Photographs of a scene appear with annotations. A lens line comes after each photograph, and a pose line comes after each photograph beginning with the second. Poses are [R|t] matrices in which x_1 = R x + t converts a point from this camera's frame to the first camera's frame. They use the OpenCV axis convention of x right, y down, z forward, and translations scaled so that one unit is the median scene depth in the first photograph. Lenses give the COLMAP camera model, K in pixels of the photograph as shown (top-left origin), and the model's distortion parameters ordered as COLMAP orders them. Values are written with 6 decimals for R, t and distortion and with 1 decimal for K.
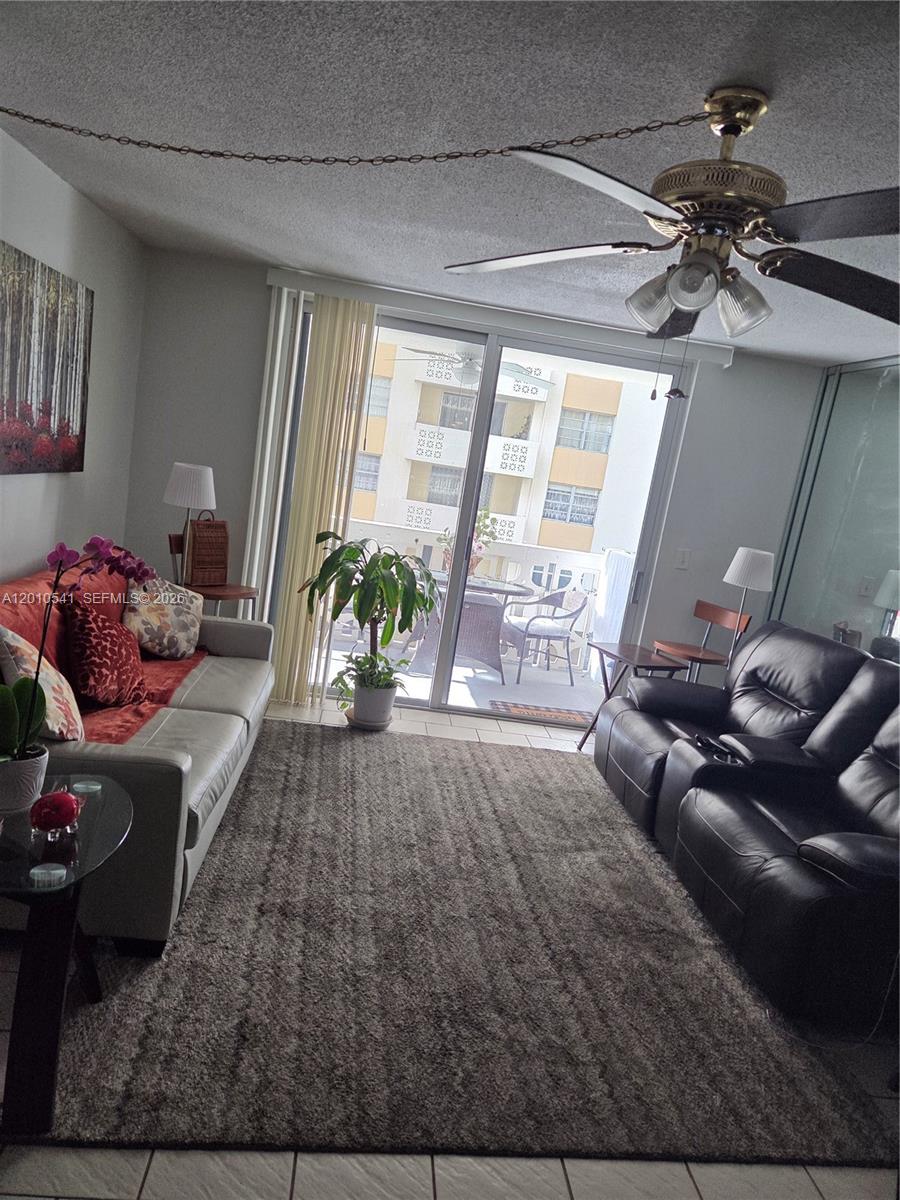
lens RADIAL K [[794.9, 0, 444.8], [0, 794.9, 605.4], [0, 0, 1]] dist [0.076127, -0.062795]
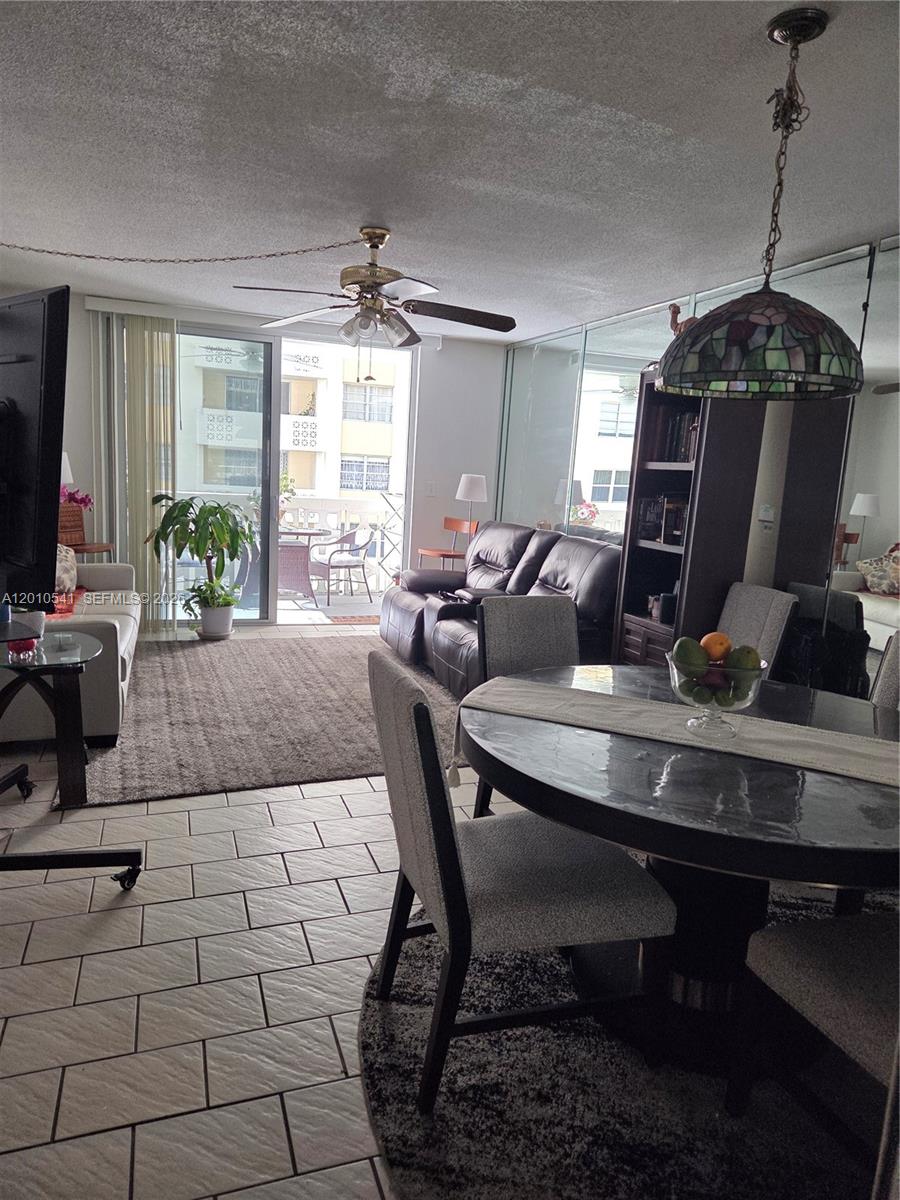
lens RADIAL K [[797.0, 0, 447.8], [0, 797.0, 595.4], [0, 0, 1]] dist [0.066497, -0.056686]
pose [[0.963252, -0.138794, 0.229959, -0.026649], [0.134892, 0.990321, 0.032681, 0.117692], [-0.232269, -0.000460, 0.972651, -0.498853]]
